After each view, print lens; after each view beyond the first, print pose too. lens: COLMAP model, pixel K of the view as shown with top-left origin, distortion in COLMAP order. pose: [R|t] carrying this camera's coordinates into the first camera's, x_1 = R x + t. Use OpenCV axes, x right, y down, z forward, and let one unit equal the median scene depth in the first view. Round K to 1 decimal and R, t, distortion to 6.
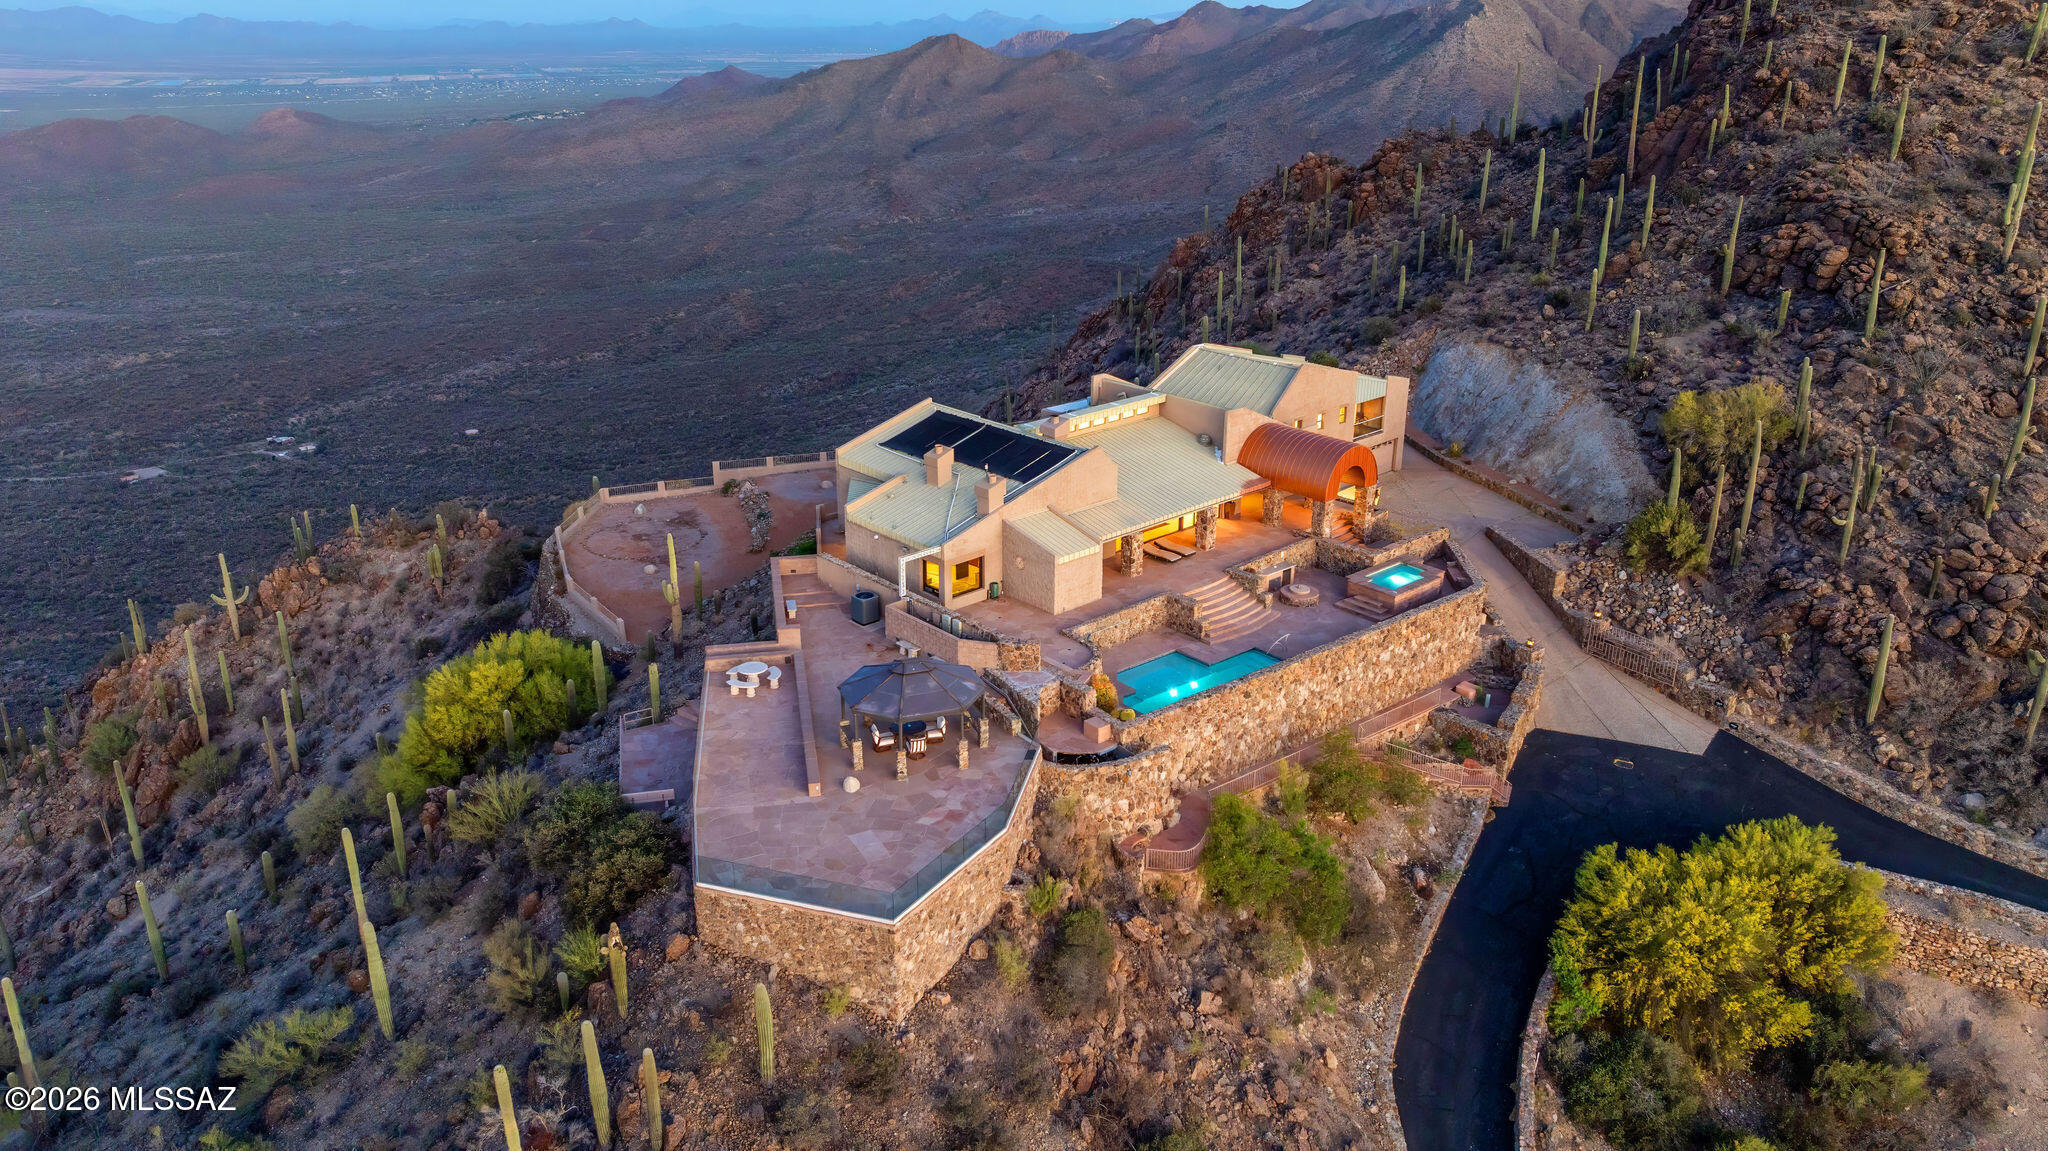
lens RADIAL K [[1466.5, 0, 1026.0], [0, 1466.5, 529.6], [0, 0, 1]] dist [-0.019860, -0.002566]
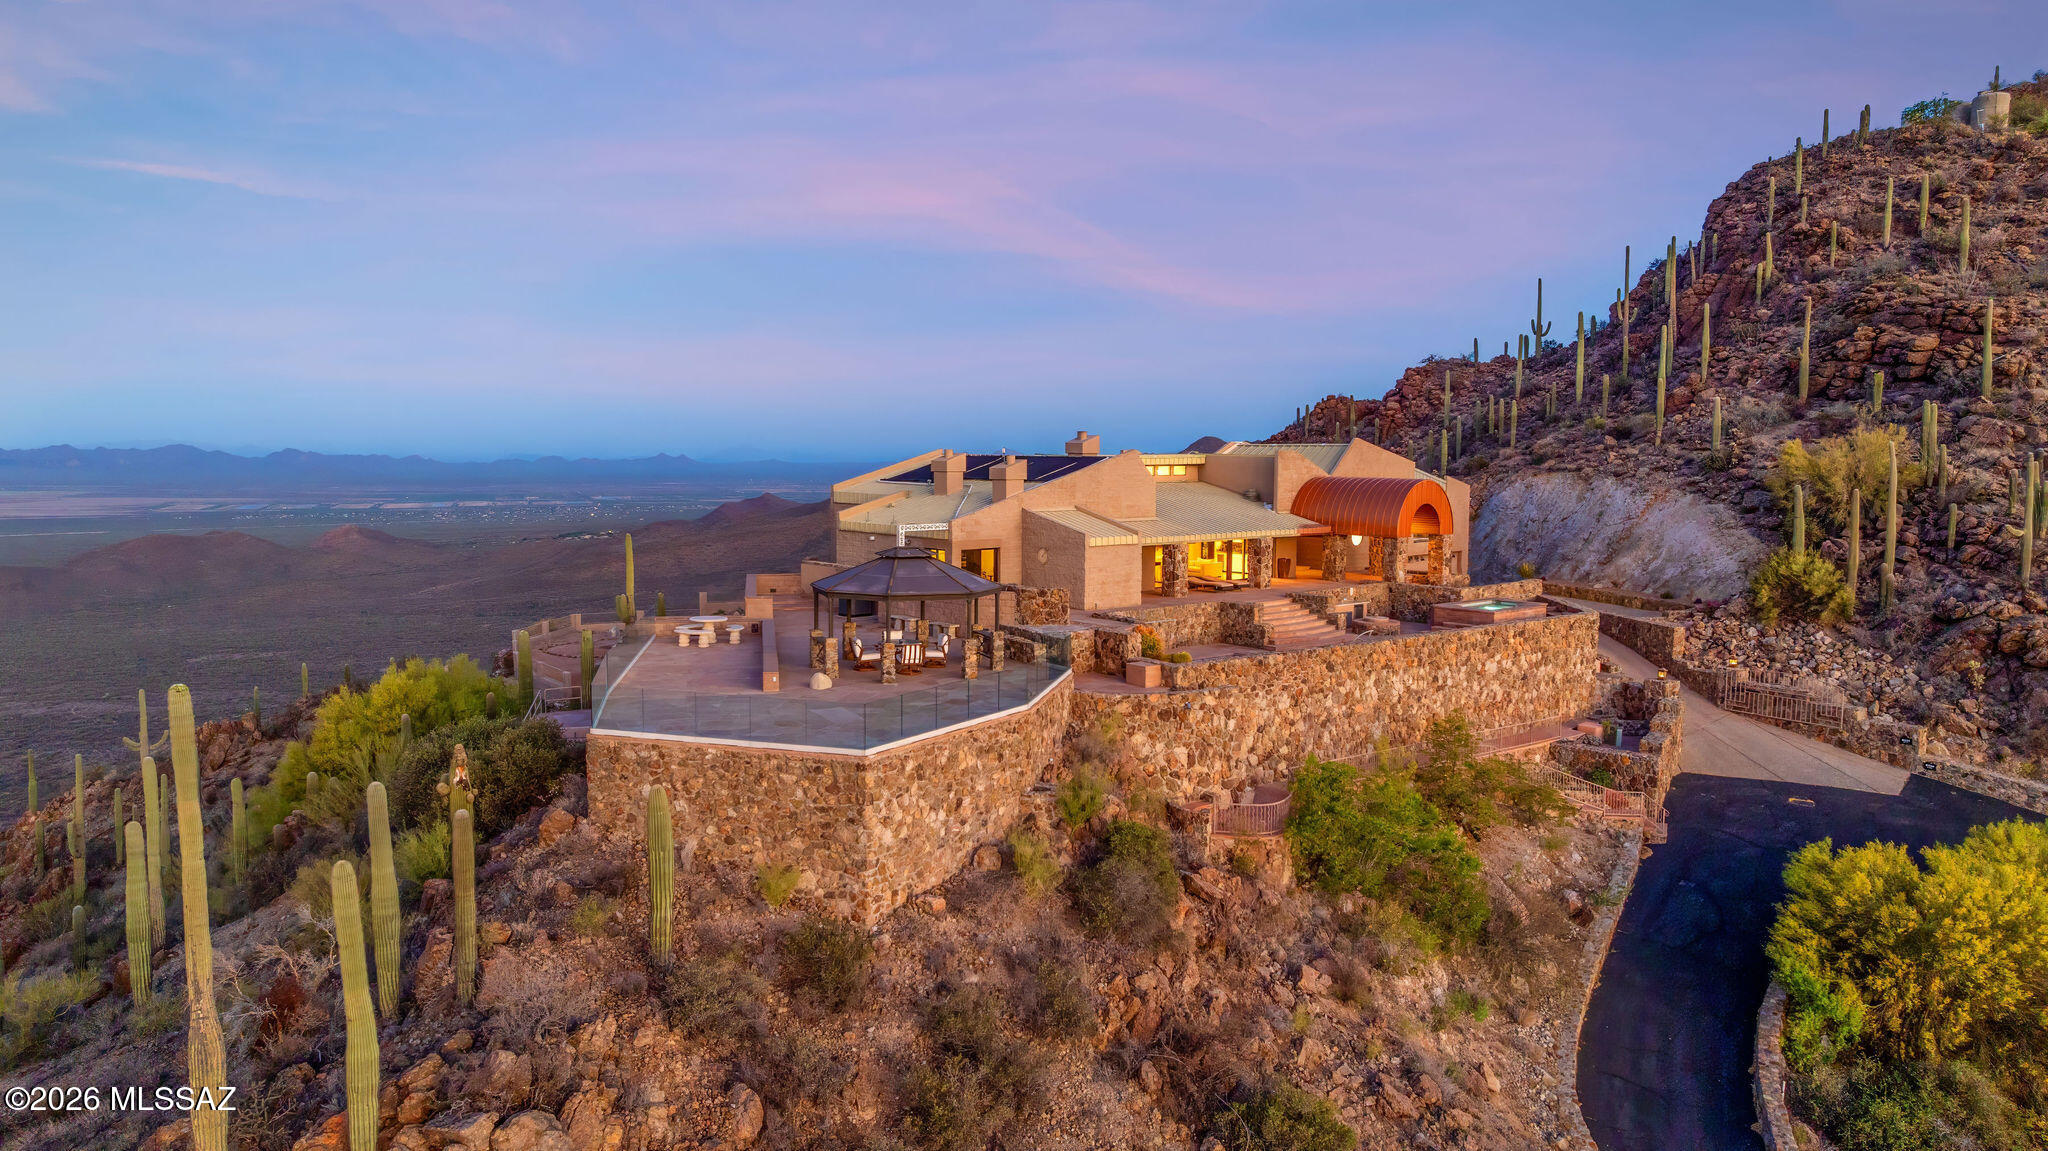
lens RADIAL K [[1428.7, 0, 1021.9], [0, 1428.7, 550.0], [0, 0, 1]] dist [-0.046518, 0.047425]
pose [[0.999916, 0.001922, -0.012802, -0.005986], [-0.005287, 0.963306, -0.268354, 0.264552], [0.011817, 0.268400, 0.963235, 0.244243]]
